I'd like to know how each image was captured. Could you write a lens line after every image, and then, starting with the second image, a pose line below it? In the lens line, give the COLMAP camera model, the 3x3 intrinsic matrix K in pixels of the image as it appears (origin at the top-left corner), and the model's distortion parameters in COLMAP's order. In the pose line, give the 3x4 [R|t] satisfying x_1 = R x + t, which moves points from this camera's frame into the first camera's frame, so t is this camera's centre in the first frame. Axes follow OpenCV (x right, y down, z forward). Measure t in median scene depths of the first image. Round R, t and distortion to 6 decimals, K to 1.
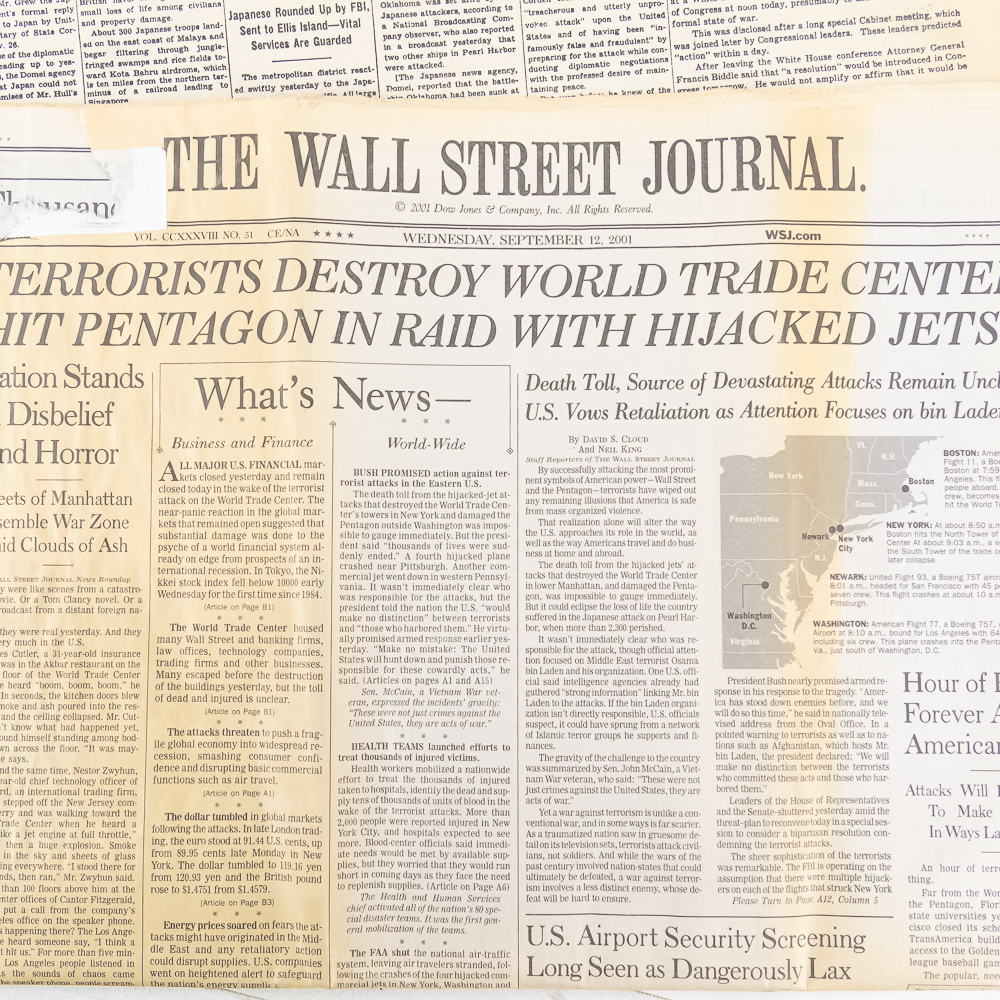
lens RADIAL K [[2281.0, 0, 500.0], [0, 2281.0, 500.0], [0, 0, 1]] dist [0.098175, 0.232134]
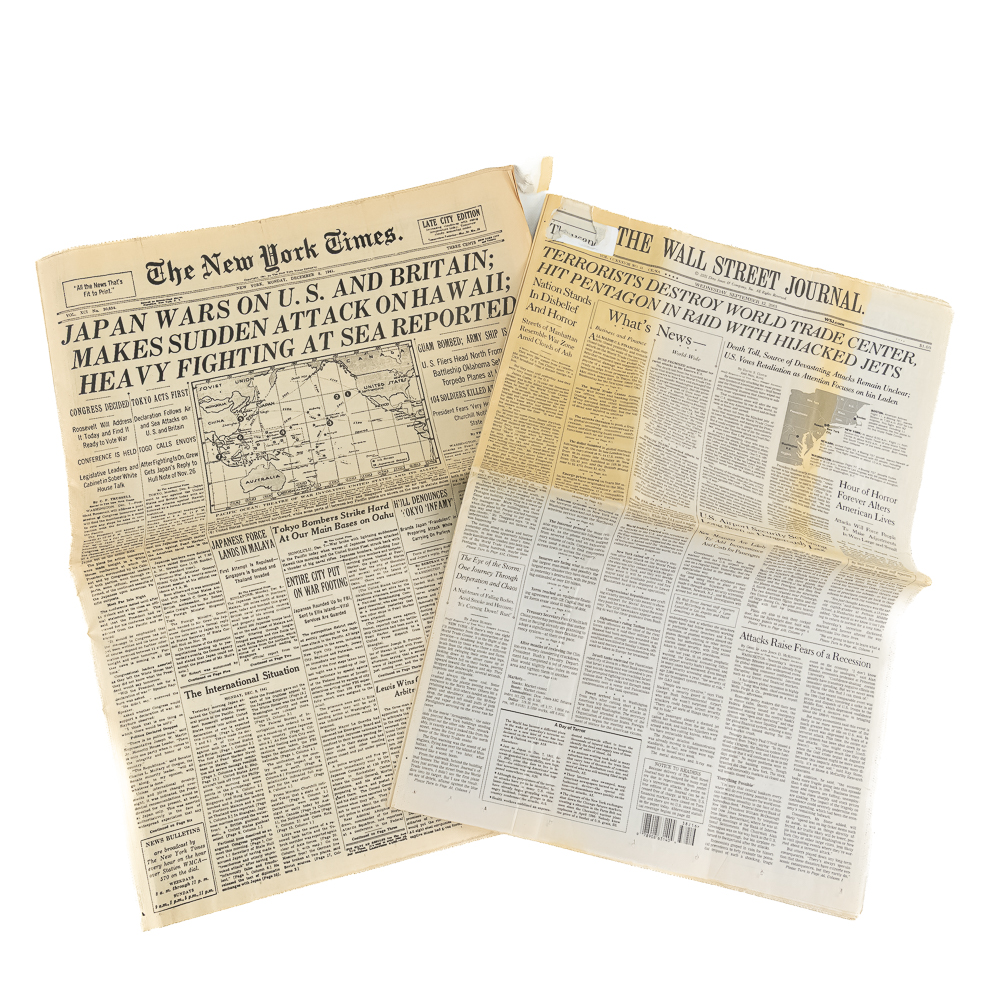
lens RADIAL K [[2281.0, 0, 500.0], [0, 2281.0, 500.0], [0, 0, 1]] dist [0.098175, 0.232134]
pose [[0.954088, 0.265788, -0.138108, 0.177596], [-0.220178, 0.934939, 0.278229, -0.574367], [0.203073, -0.235046, 0.950534, -1.666615]]
